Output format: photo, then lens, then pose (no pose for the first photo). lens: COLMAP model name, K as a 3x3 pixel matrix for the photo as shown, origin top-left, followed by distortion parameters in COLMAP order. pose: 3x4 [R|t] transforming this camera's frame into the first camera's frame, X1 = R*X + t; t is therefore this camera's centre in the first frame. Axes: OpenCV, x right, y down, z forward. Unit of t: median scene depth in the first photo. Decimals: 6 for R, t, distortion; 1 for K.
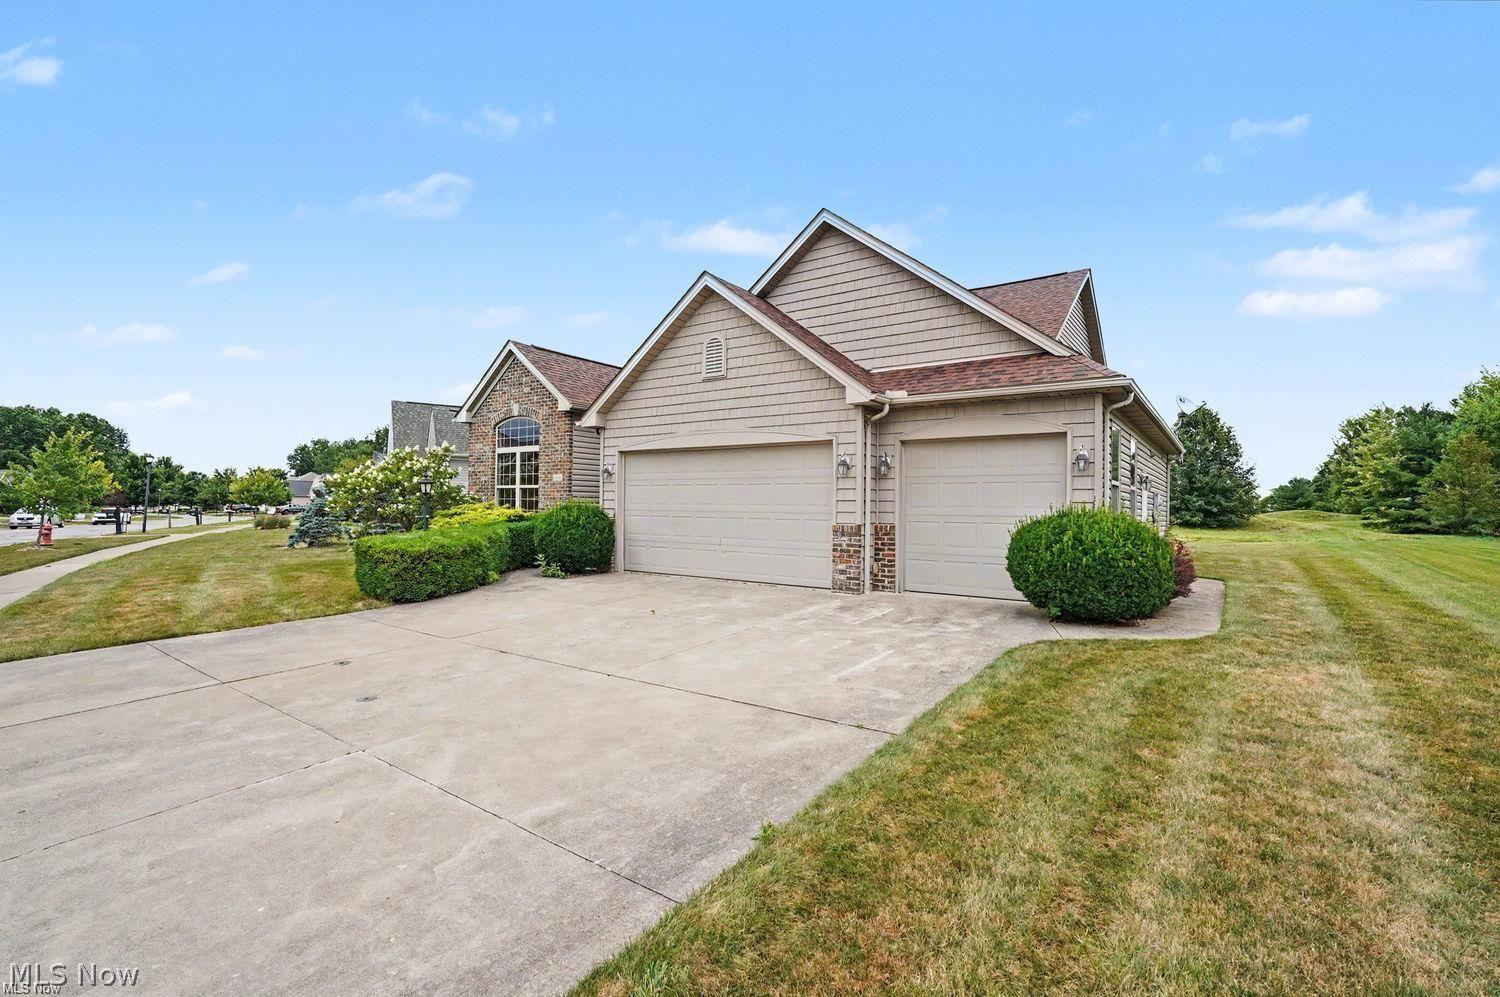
lens RADIAL K [[691.5, 0, 751.8], [0, 691.5, 504.6], [0, 0, 1]] dist [-0.000488, -0.000361]
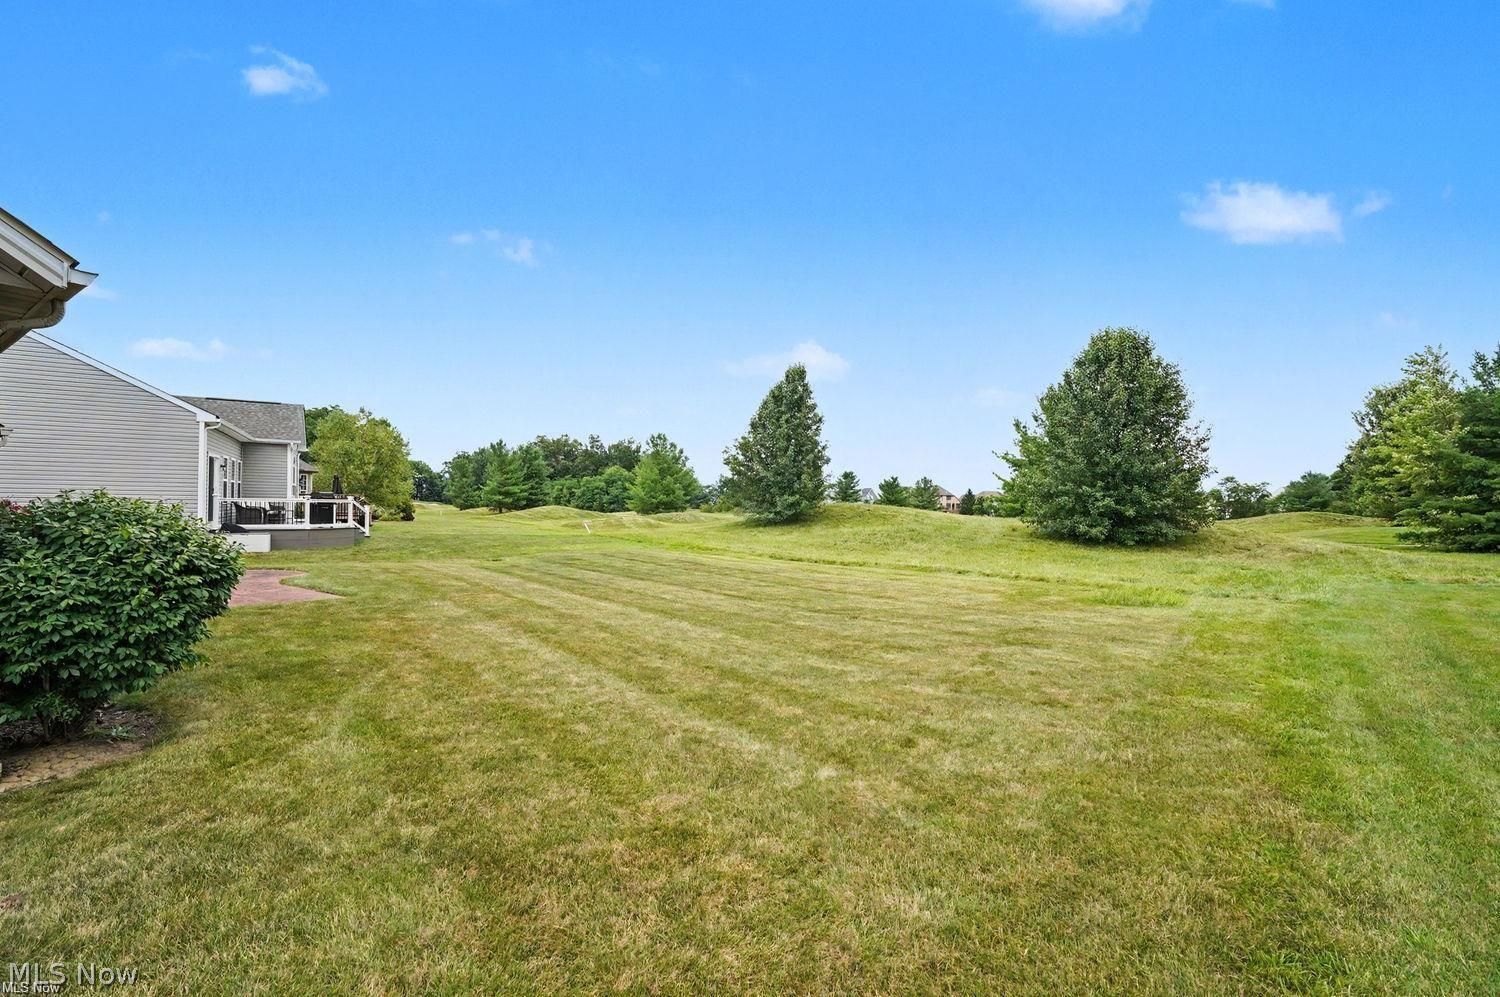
lens RADIAL K [[691.5, 0, 751.8], [0, 691.5, 504.6], [0, 0, 1]] dist [-0.000488, -0.000361]
pose [[0.999777, 0.006965, -0.019949, 0.297425], [-0.006854, 0.999961, 0.005646, -0.000099], [0.019987, -0.005508, 0.999785, 0.347978]]
